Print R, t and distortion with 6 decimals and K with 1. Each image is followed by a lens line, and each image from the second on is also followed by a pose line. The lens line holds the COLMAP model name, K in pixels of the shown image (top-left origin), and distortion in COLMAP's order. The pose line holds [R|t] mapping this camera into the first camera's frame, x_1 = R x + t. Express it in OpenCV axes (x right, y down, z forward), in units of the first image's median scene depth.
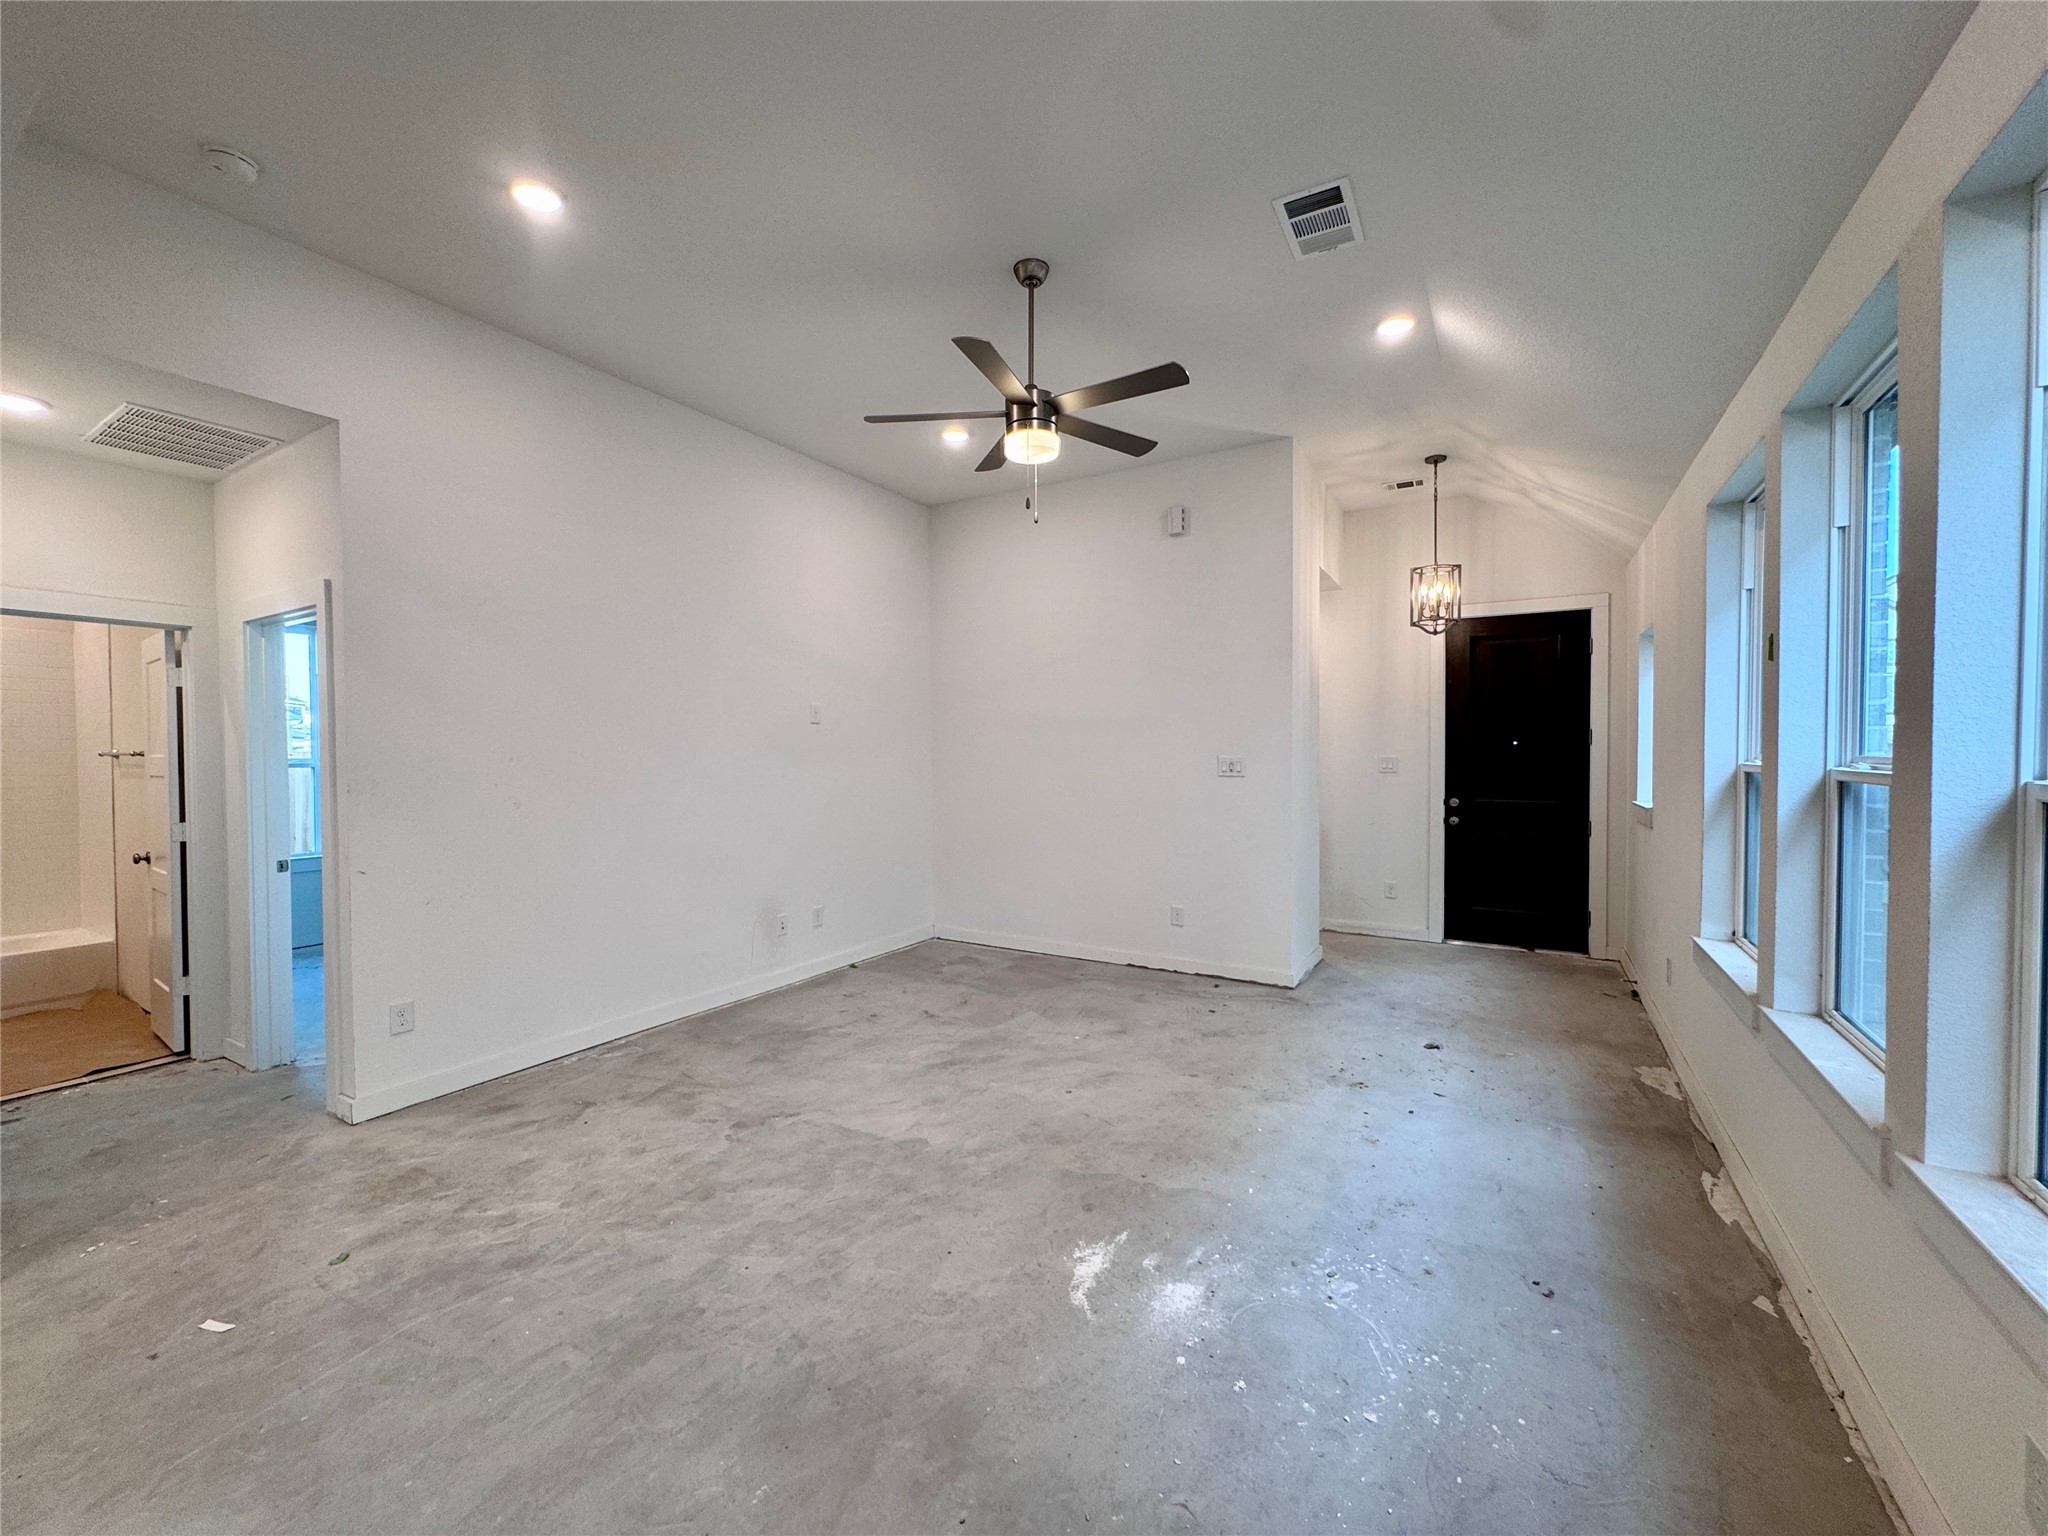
lens RADIAL K [[822.1, 0, 1025.3], [0, 822.1, 766.2], [0, 0, 1]] dist [-0.000381, -0.000287]
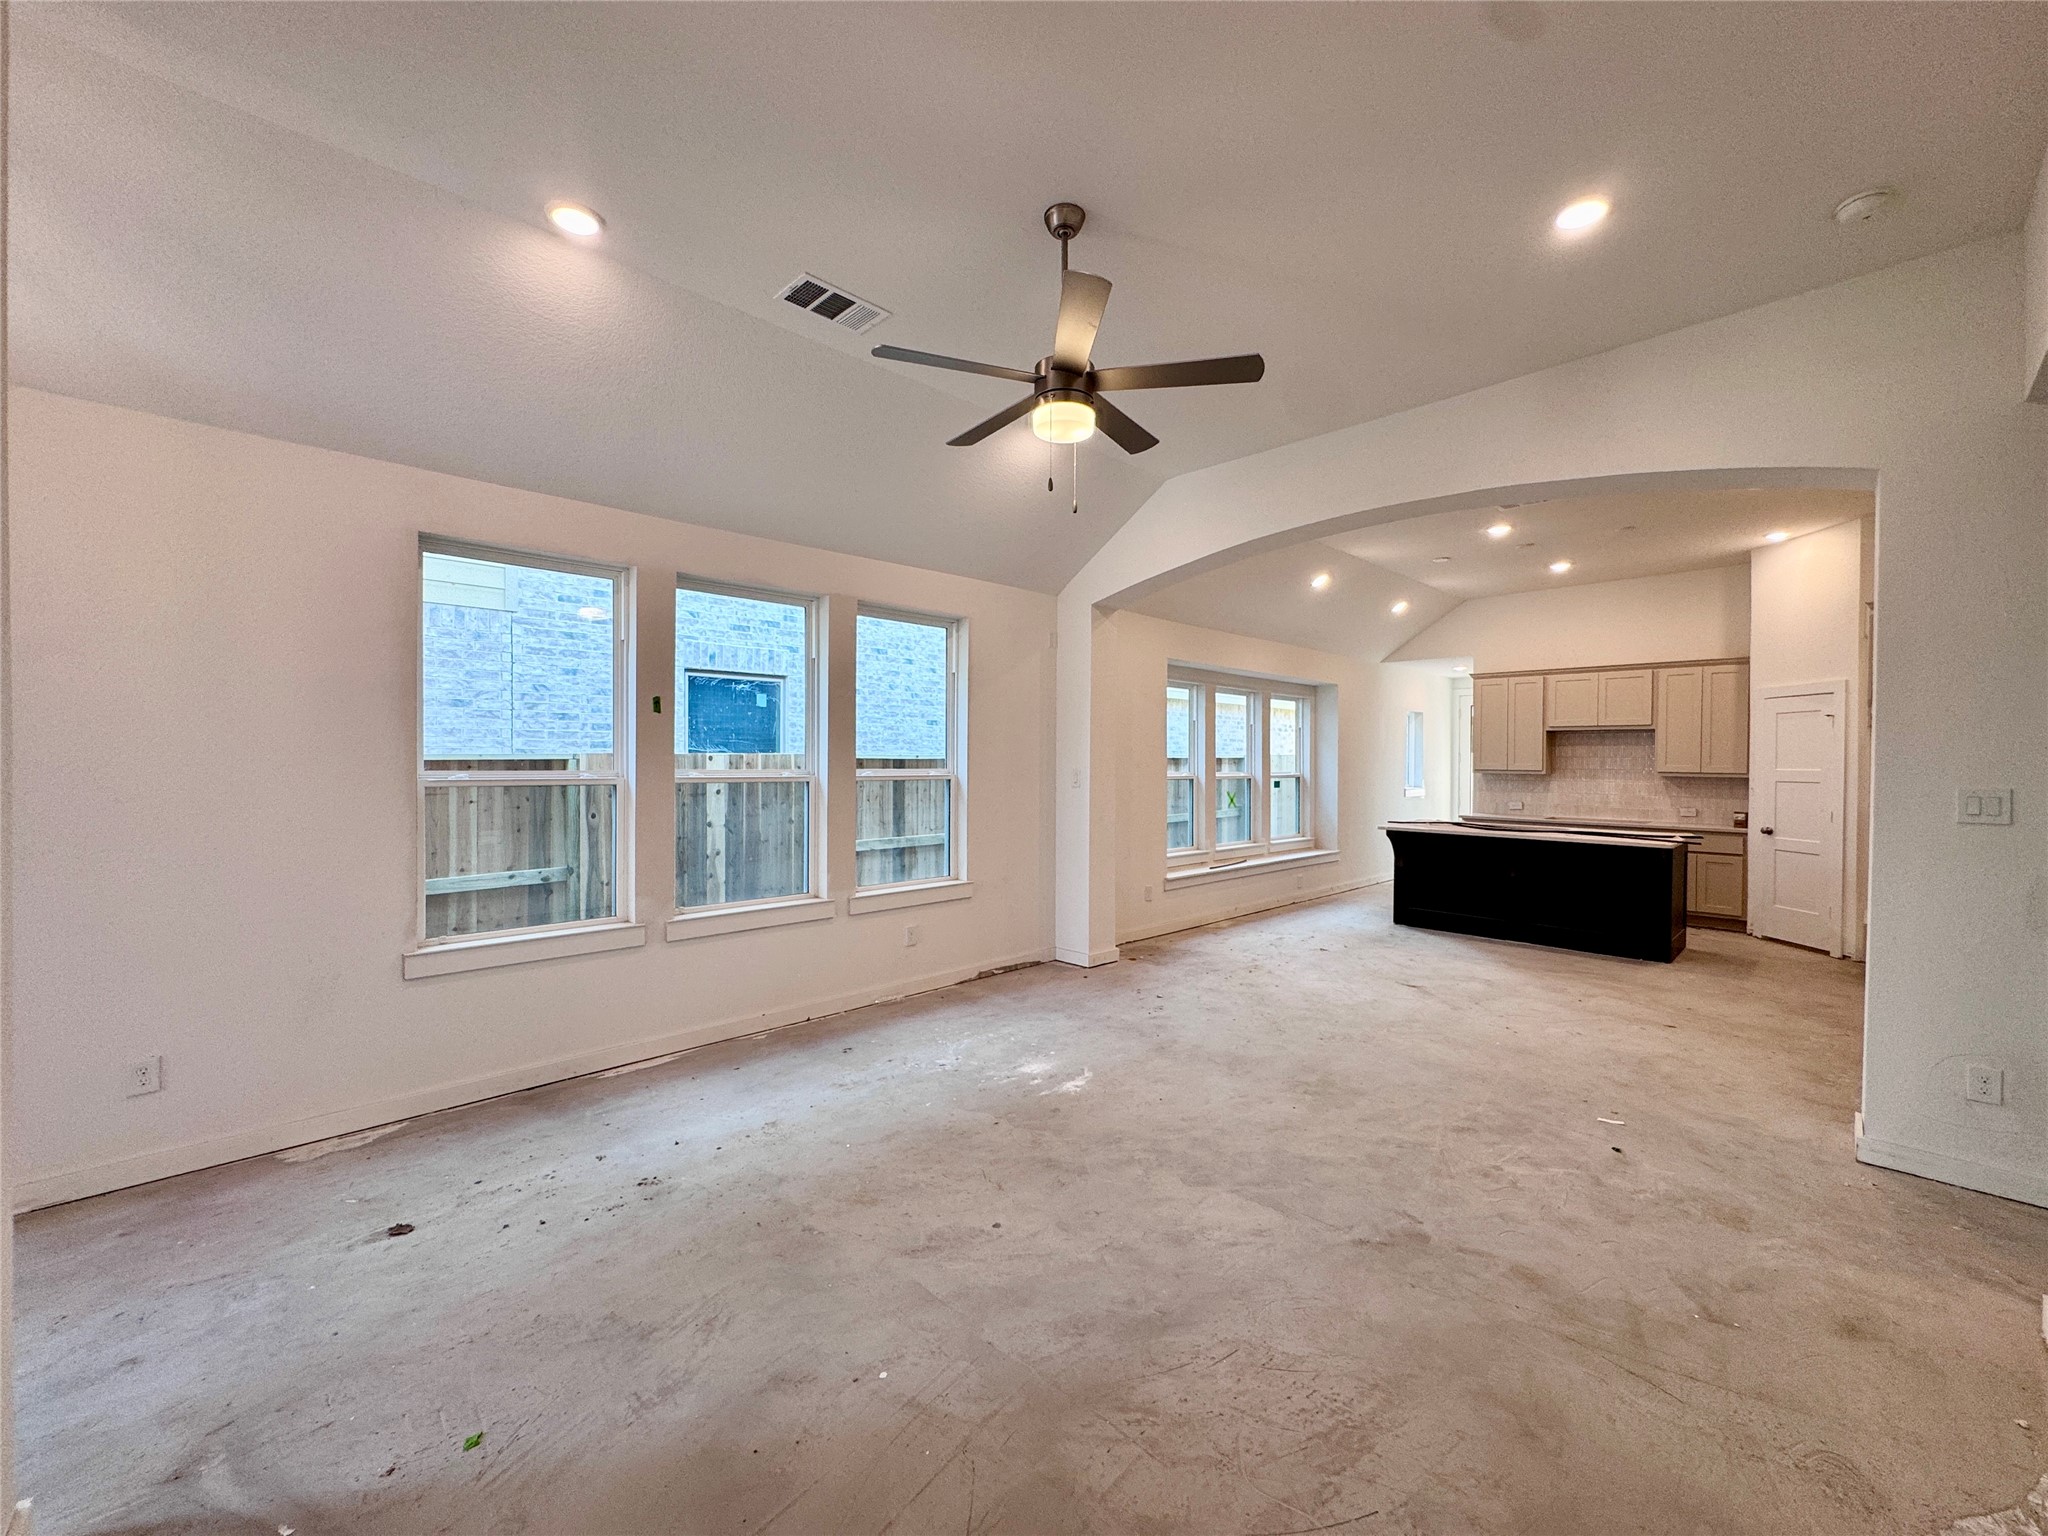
lens RADIAL K [[822.1, 0, 1024.5], [0, 822.1, 764.6], [0, 0, 1]] dist [-0.000381, -0.000287]
pose [[-0.964693, -0.003747, 0.263351, -0.161823], [0.002348, 0.999737, 0.022827, -0.041264], [-0.263368, 0.022639, -0.964430, 1.648590]]
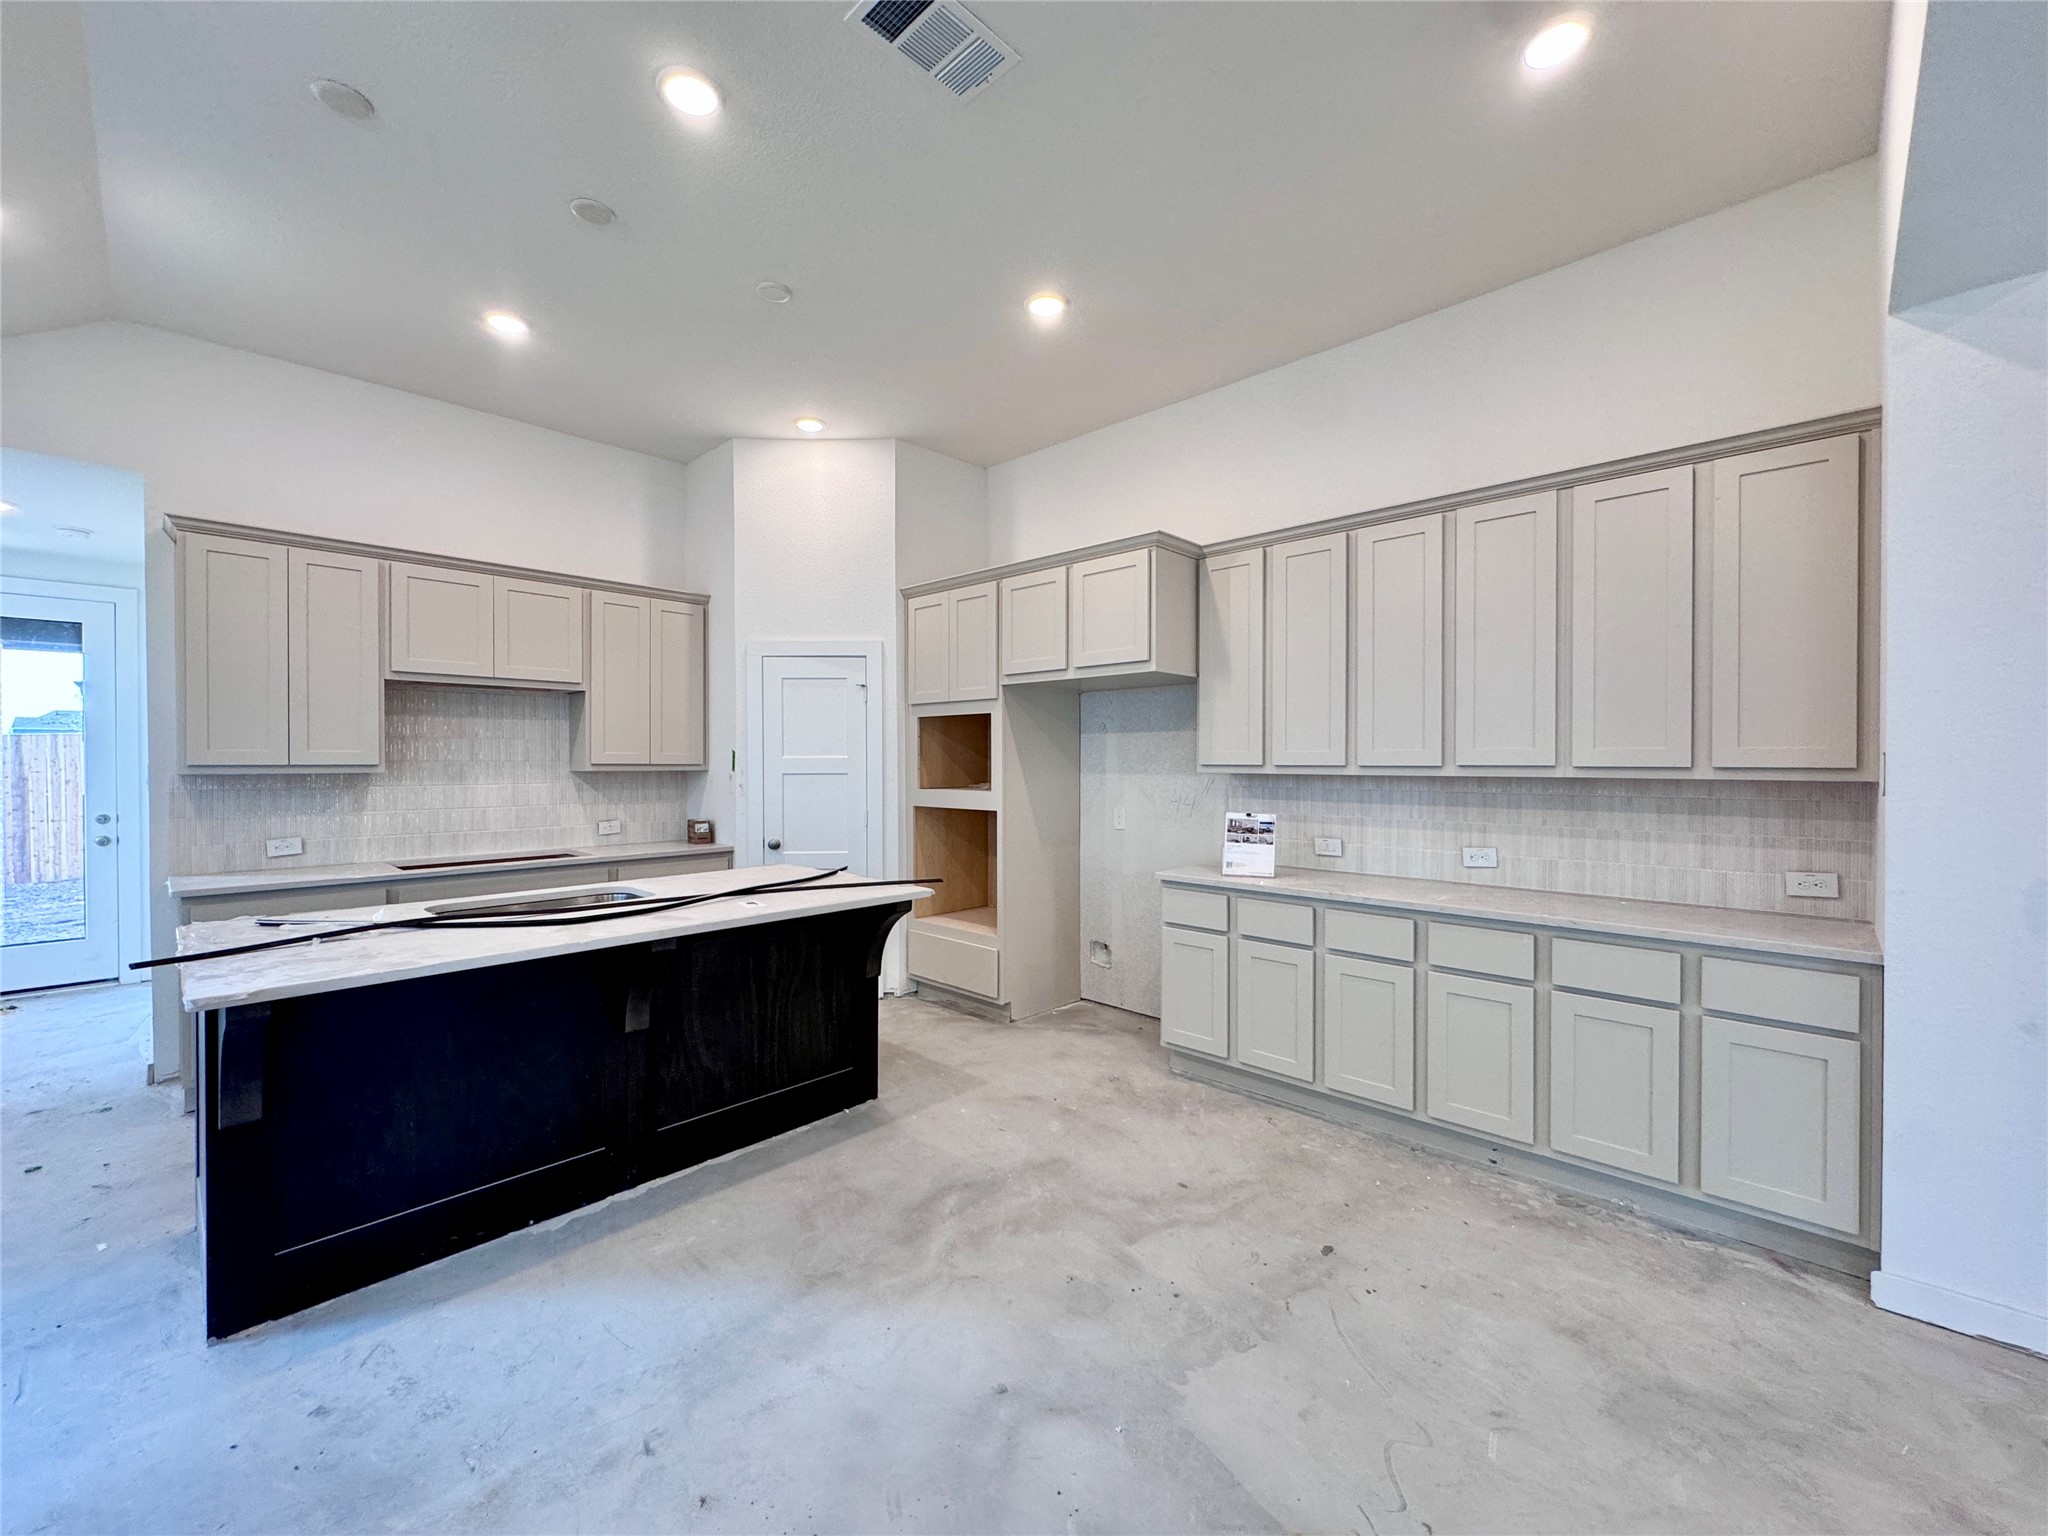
lens RADIAL K [[822.1, 0, 1021.9], [0, 822.1, 765.5], [0, 0, 1]] dist [-0.000381, -0.000287]
pose [[-0.226303, 0.011593, -0.973988, -0.105925], [-0.014623, 0.999776, 0.015298, 0.003802], [0.973947, 0.017704, -0.226083, 0.066805]]
